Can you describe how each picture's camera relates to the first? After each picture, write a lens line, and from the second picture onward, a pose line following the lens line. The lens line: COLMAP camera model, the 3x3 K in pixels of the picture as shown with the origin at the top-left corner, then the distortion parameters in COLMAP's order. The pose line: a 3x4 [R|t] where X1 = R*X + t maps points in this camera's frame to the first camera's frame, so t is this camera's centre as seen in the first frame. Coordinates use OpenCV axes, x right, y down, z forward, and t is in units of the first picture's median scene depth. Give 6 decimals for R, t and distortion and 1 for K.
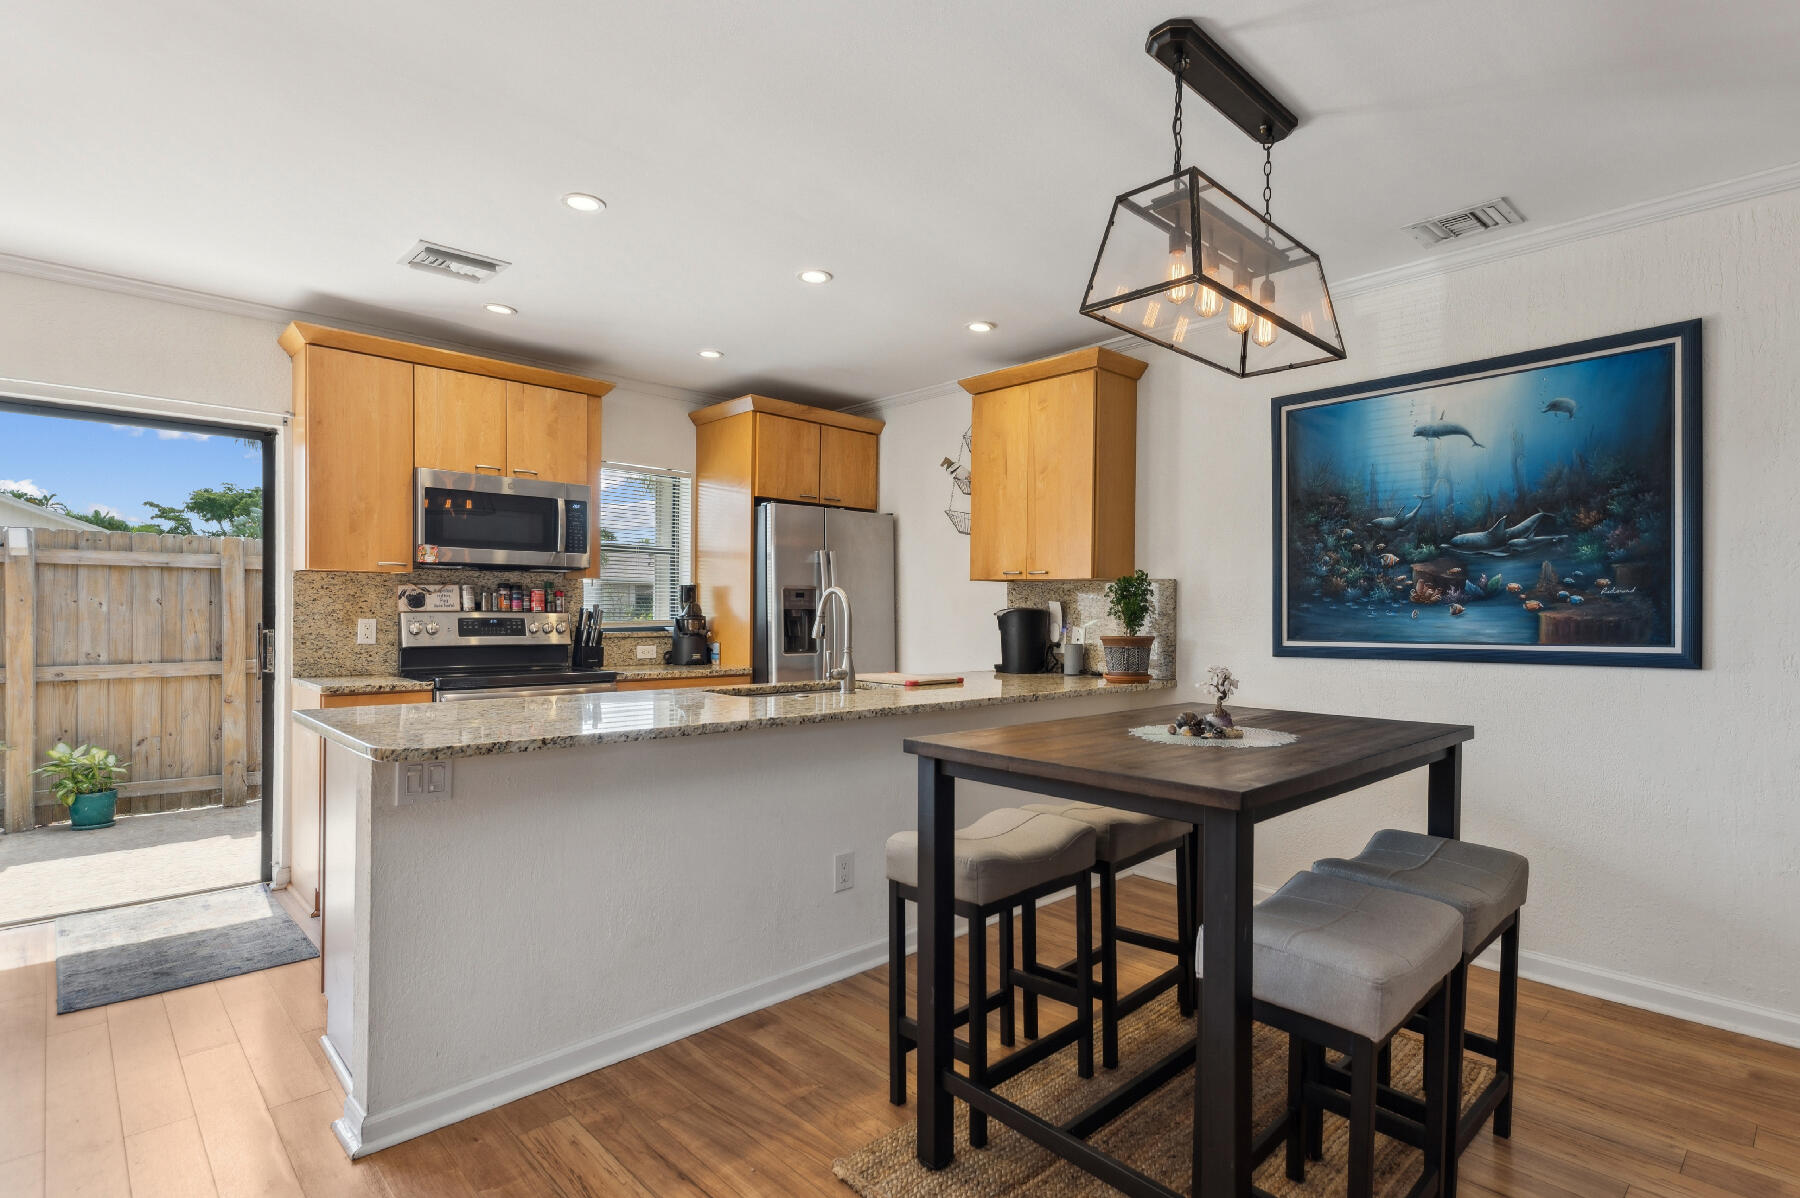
lens RADIAL K [[890.9, 0, 955.8], [0, 890.9, 625.6], [0, 0, 1]] dist [0.001872, 0.000288]
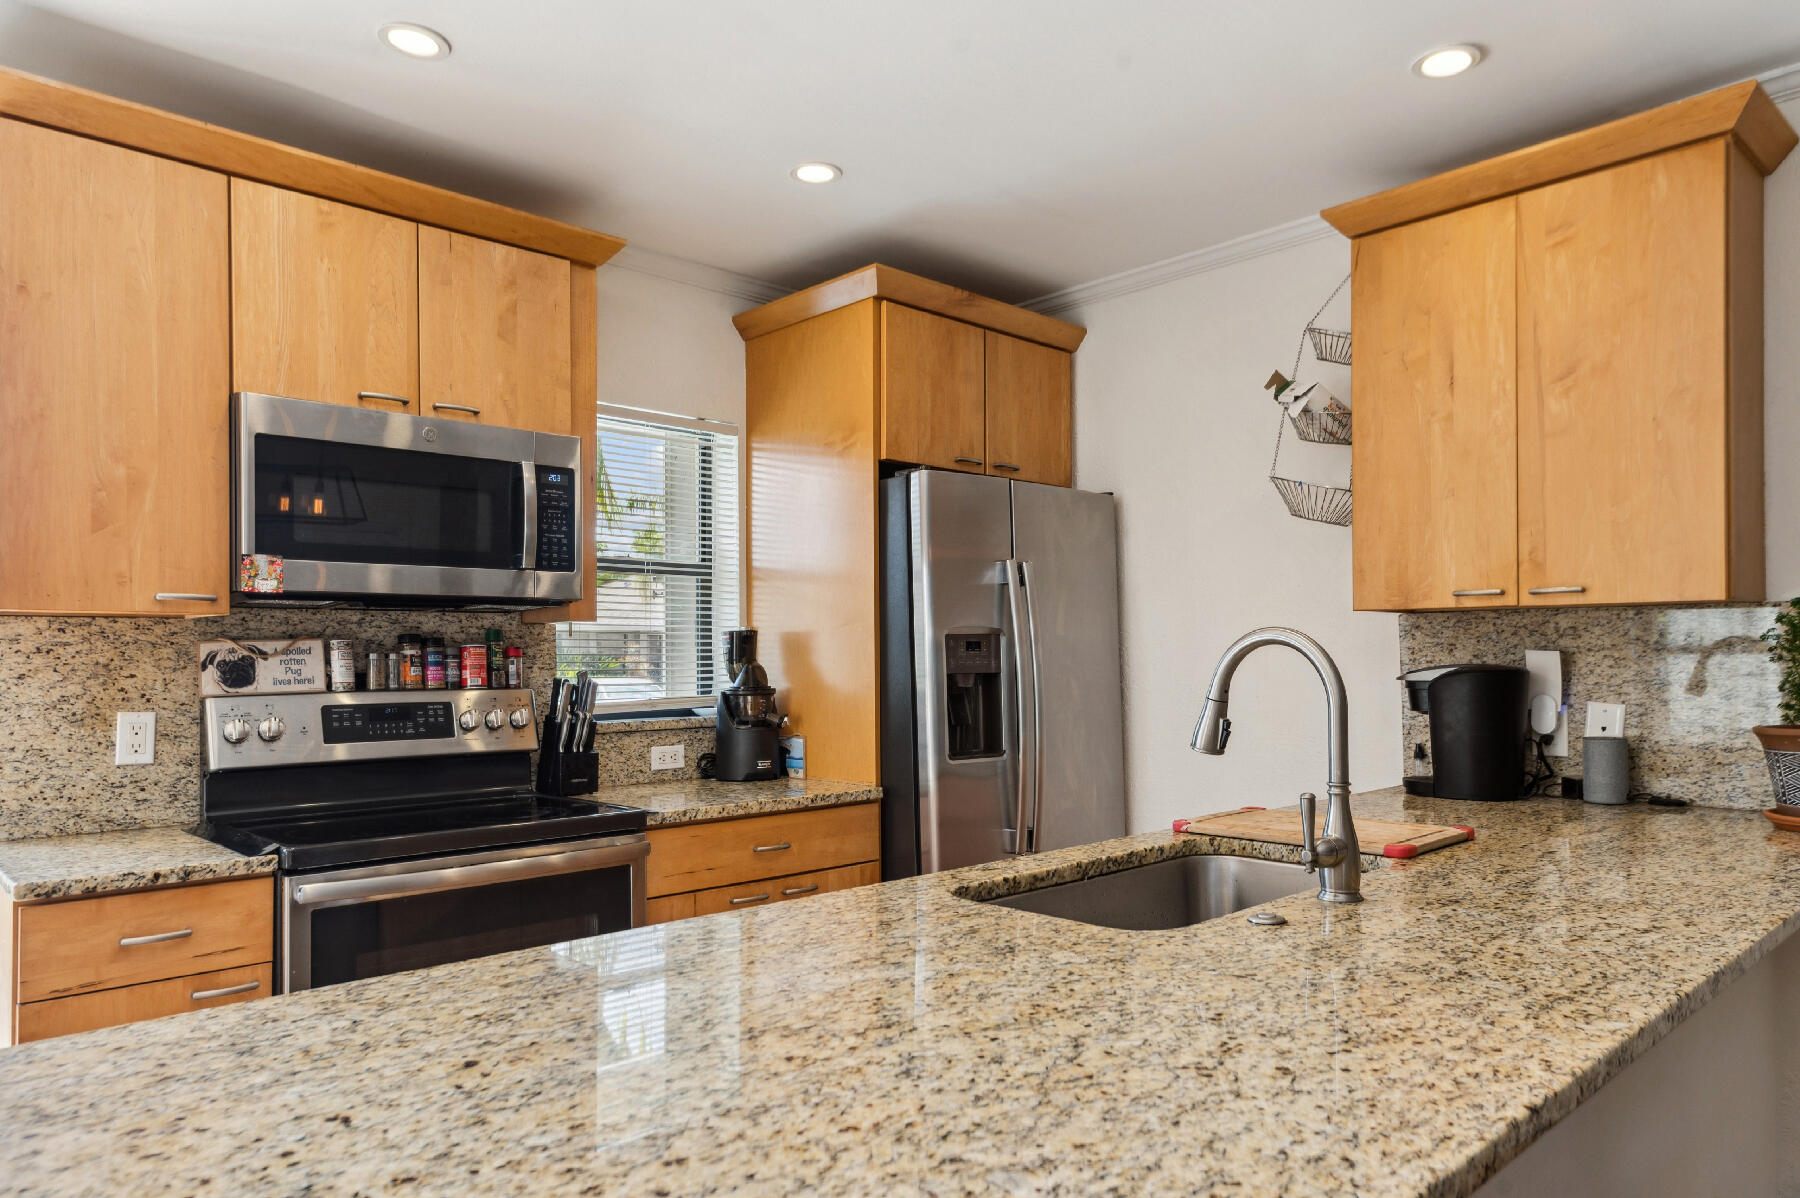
lens RADIAL K [[1173.4, 0, 944.4], [0, 1173.4, 651.1], [0, 0, 1]] dist [0.004001, 0.001190]
pose [[0.999830, -0.018400, -0.001137, -0.193797], [0.018370, 0.999585, -0.022205, -0.016531], [0.001545, 0.022180, 0.999753, 0.318726]]
